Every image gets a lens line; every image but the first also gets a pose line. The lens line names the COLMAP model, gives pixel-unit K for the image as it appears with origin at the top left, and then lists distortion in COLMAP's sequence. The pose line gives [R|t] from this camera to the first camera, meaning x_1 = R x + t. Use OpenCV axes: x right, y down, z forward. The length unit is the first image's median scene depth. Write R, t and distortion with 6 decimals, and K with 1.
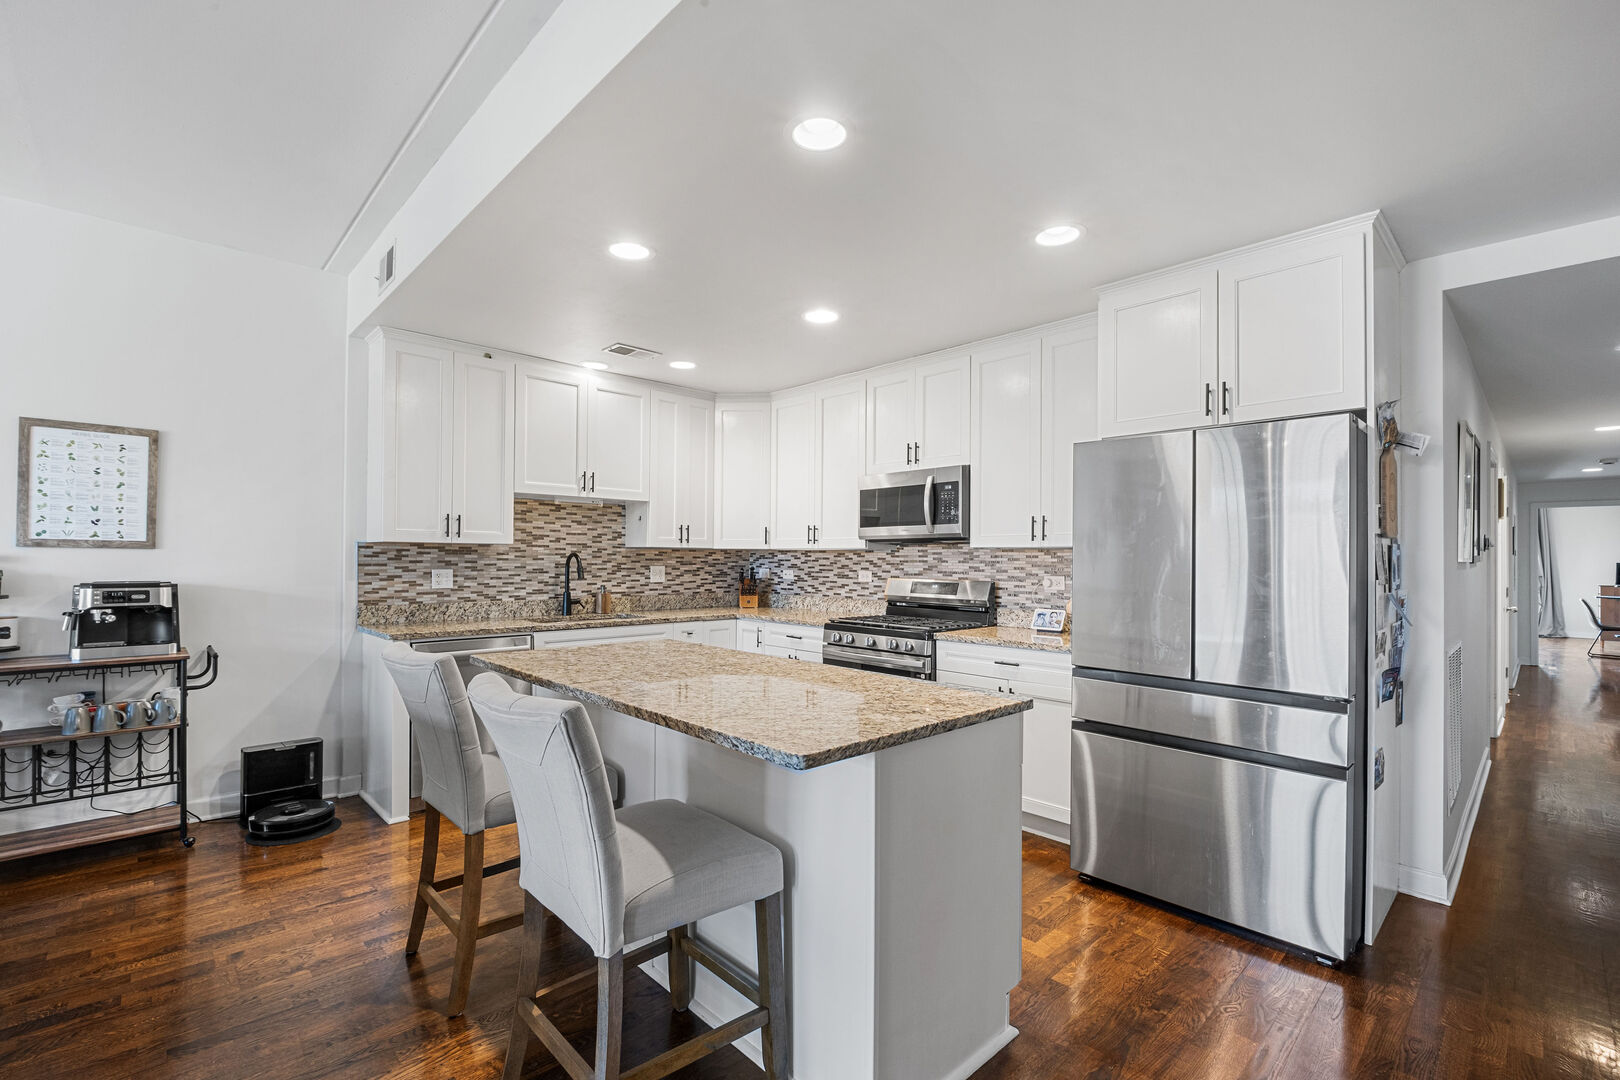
lens RADIAL K [[706.6, 0, 800.6], [0, 706.6, 551.7], [0, 0, 1]] dist [-0.005011, -0.000736]
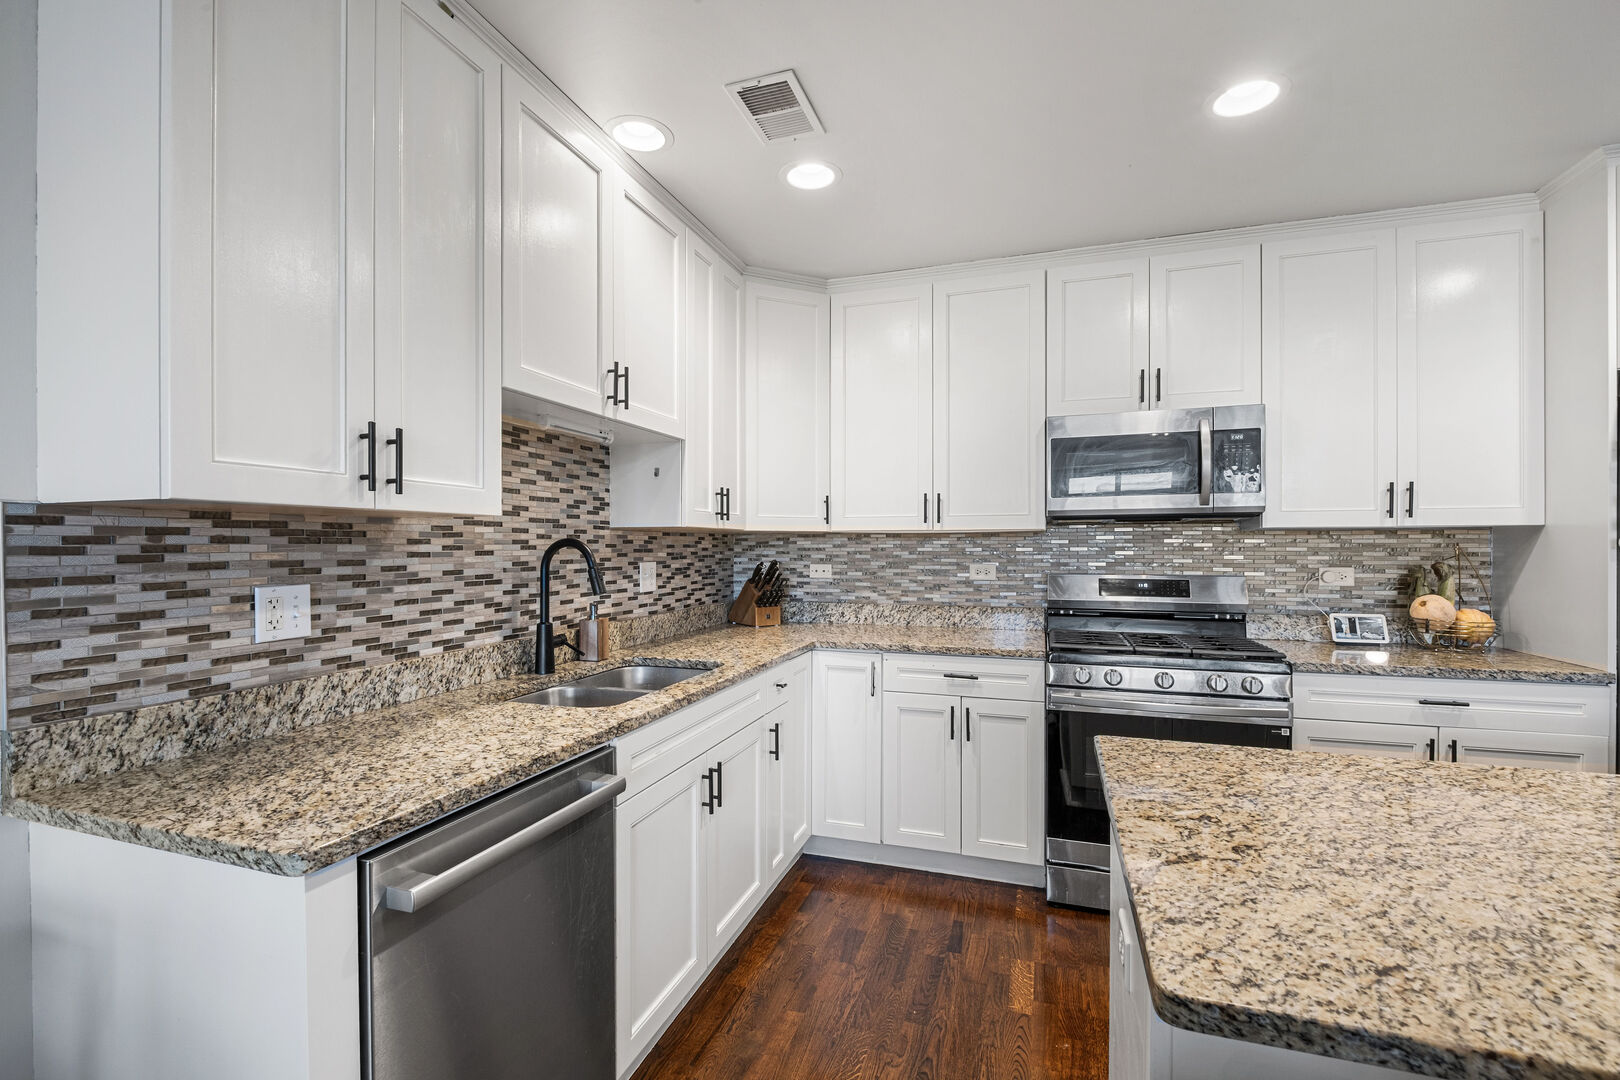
lens RADIAL K [[716.0, 0, 793.7], [0, 716.0, 554.0], [0, 0, 1]] dist [-0.000856, -0.005032]
pose [[0.884038, -0.013592, 0.467218, -0.429055], [0.002889, 0.999717, 0.023617, 0.001224], [-0.467407, -0.019528, 0.883827, 0.538407]]
